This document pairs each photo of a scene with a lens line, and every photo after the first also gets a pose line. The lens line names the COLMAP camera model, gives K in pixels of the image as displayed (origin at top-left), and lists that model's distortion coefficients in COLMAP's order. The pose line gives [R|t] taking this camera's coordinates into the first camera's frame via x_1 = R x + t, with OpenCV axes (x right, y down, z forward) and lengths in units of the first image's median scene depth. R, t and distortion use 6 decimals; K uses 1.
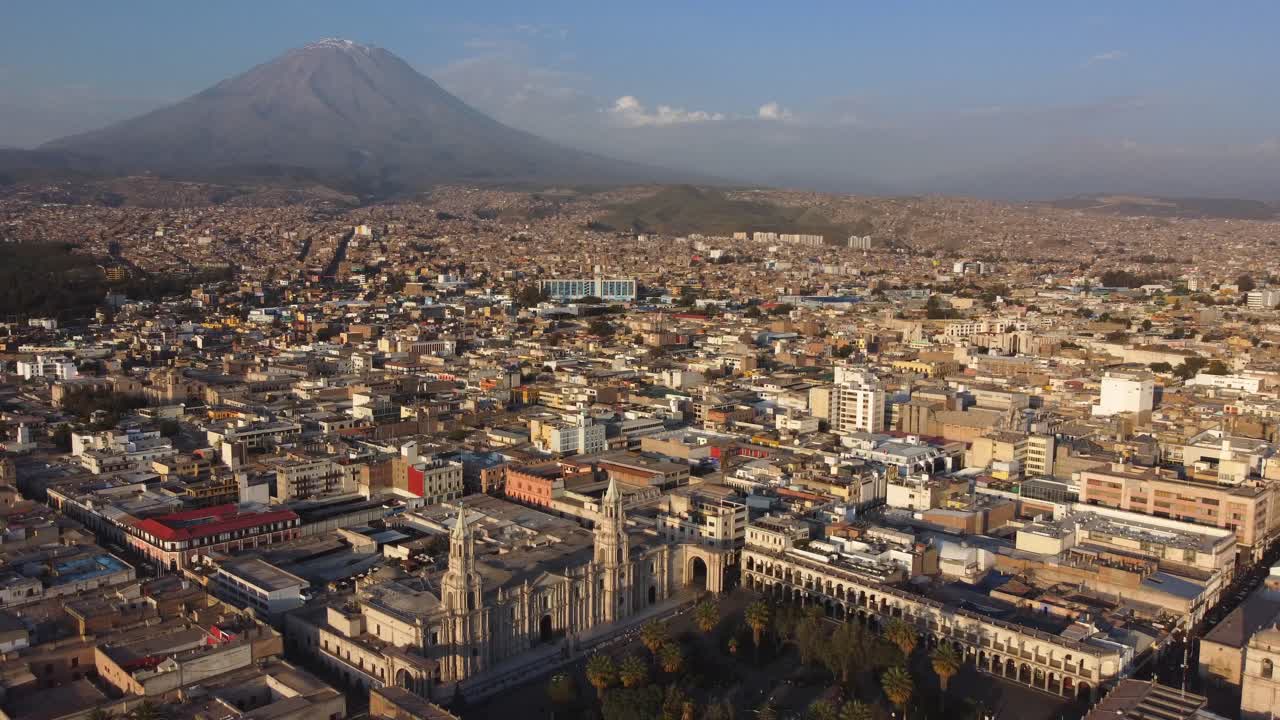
lens RADIAL K [[1007.6, 0, 651.7], [0, 1007.6, 361.9], [0, 0, 1]] dist [-0.000751, -0.004050]
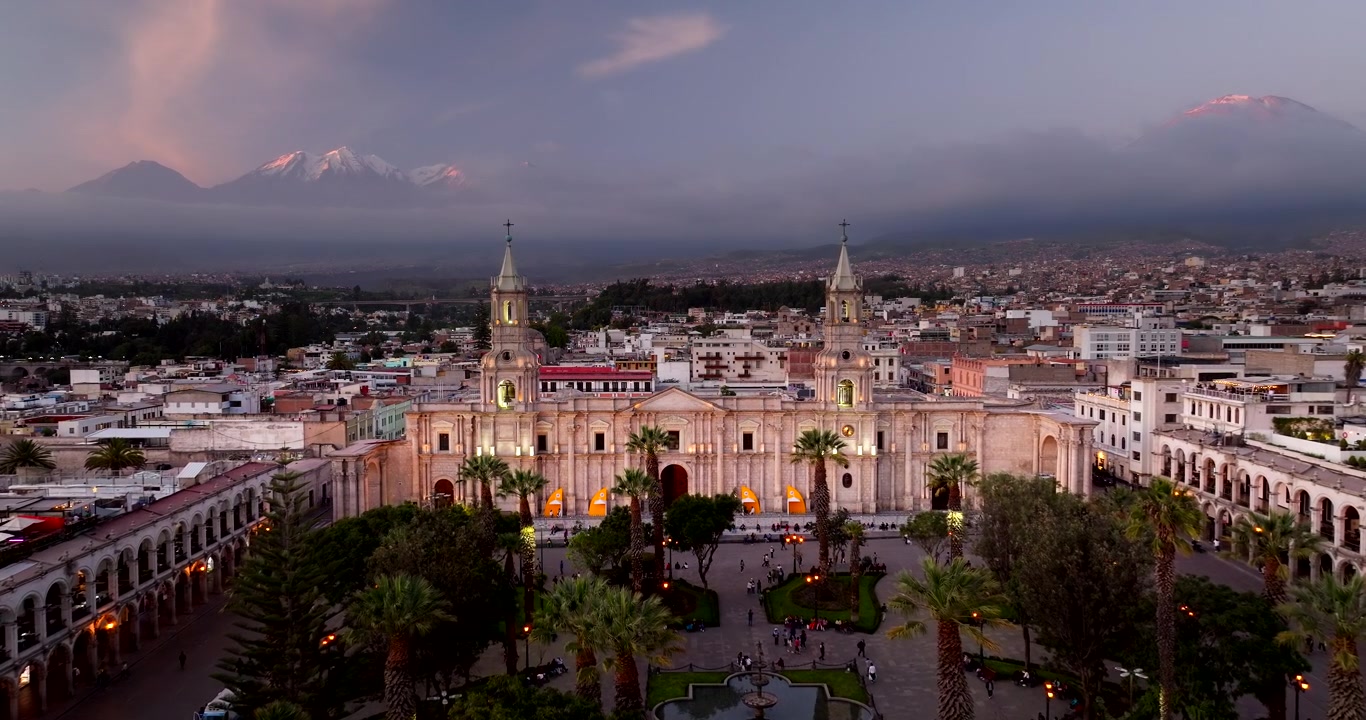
lens RADIAL K [[957.9, 0, 681.1], [0, 957.9, 361.0], [0, 0, 1]] dist [0.007020, 0.005192]
pose [[0.685141, 0.025245, -0.727973, 0.100265], [-0.073017, 0.996746, -0.034156, 0.072089], [0.724741, 0.076556, 0.684755, 0.213080]]
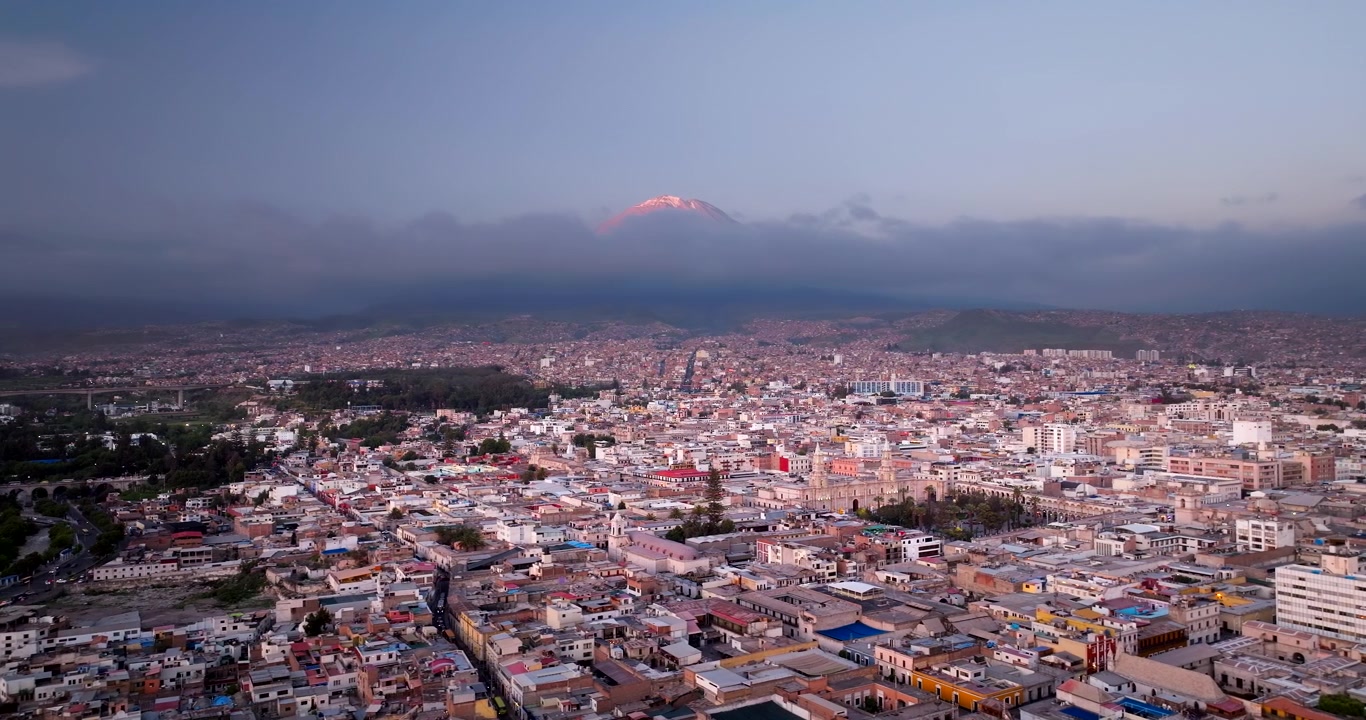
lens RADIAL K [[950.0, 0, 688.9], [0, 950.0, 357.6], [0, 0, 1]] dist [0.009267, 0.006673]
pose [[0.962770, -0.022225, -0.269408, 0.036741], [-0.012941, 0.991683, -0.128055, 0.073859], [0.270013, 0.126774, 0.954474, -0.370715]]
